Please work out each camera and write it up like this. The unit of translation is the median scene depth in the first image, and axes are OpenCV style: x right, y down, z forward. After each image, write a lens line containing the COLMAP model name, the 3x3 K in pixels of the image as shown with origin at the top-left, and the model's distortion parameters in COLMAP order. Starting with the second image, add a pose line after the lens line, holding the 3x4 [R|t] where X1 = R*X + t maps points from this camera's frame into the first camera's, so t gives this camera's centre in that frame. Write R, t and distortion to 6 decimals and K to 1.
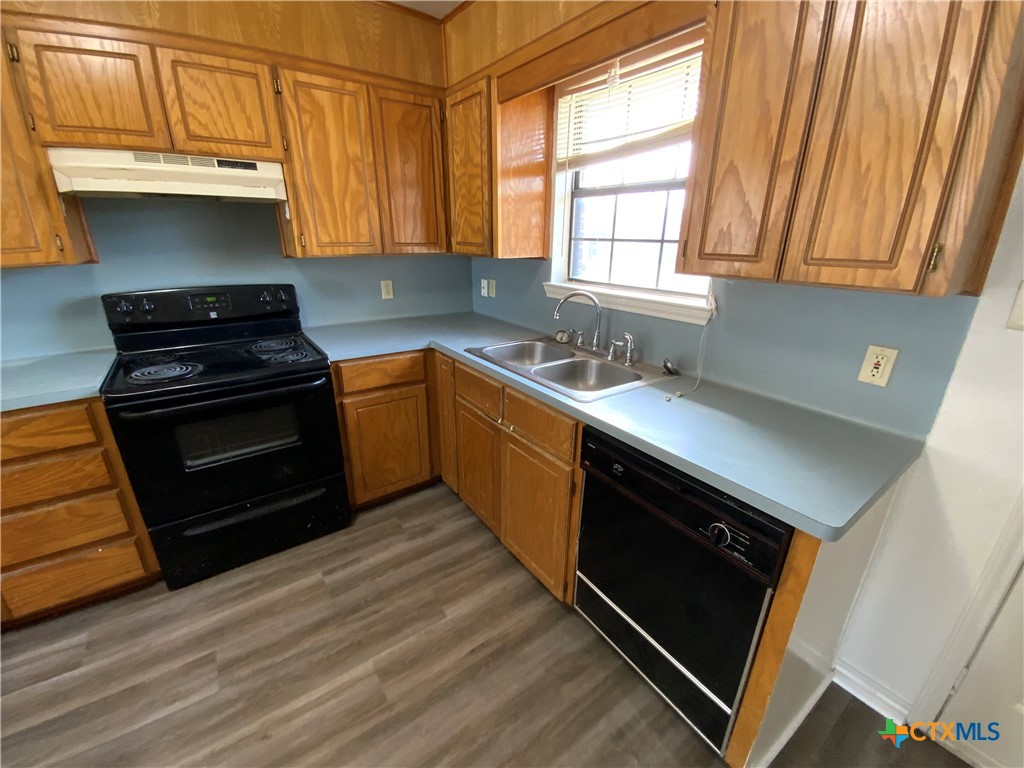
lens RADIAL K [[406.6, 0, 515.8], [0, 406.6, 385.2], [0, 0, 1]] dist [0.001160, -0.012533]
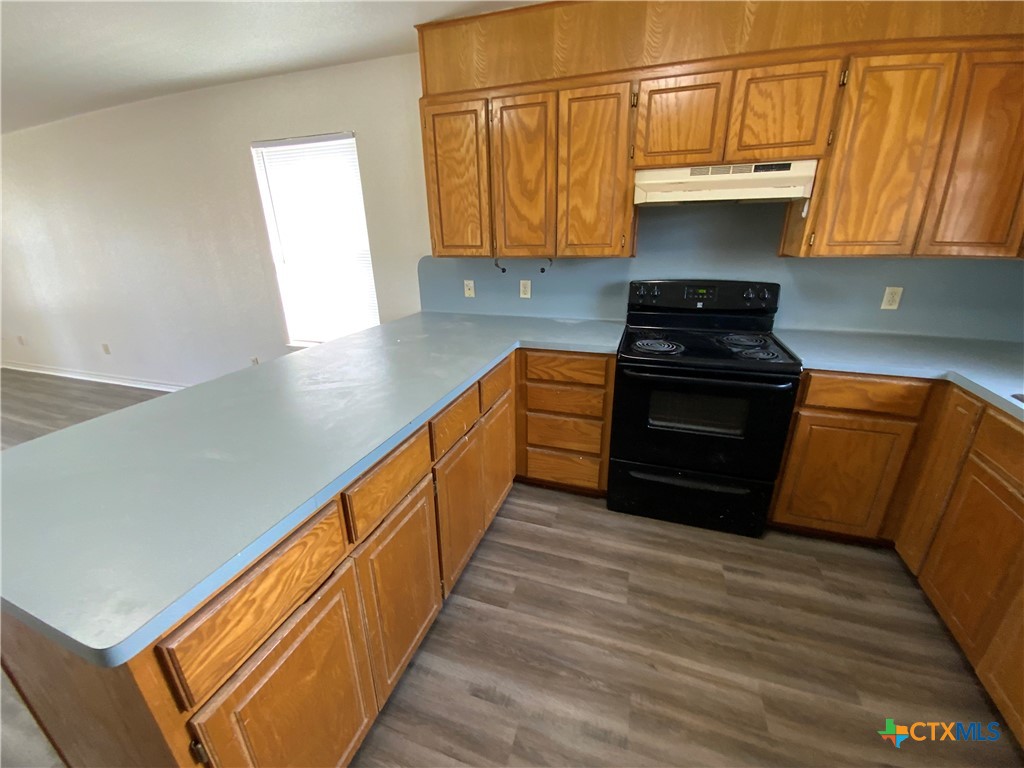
lens RADIAL K [[406.6, 0, 515.8], [0, 406.6, 385.2], [0, 0, 1]] dist [0.001160, -0.012533]
pose [[0.569958, 0.260043, -0.779439, -0.100401], [-0.257403, 0.957359, 0.131179, 0.029246], [0.780315, 0.125864, 0.612590, -0.090214]]
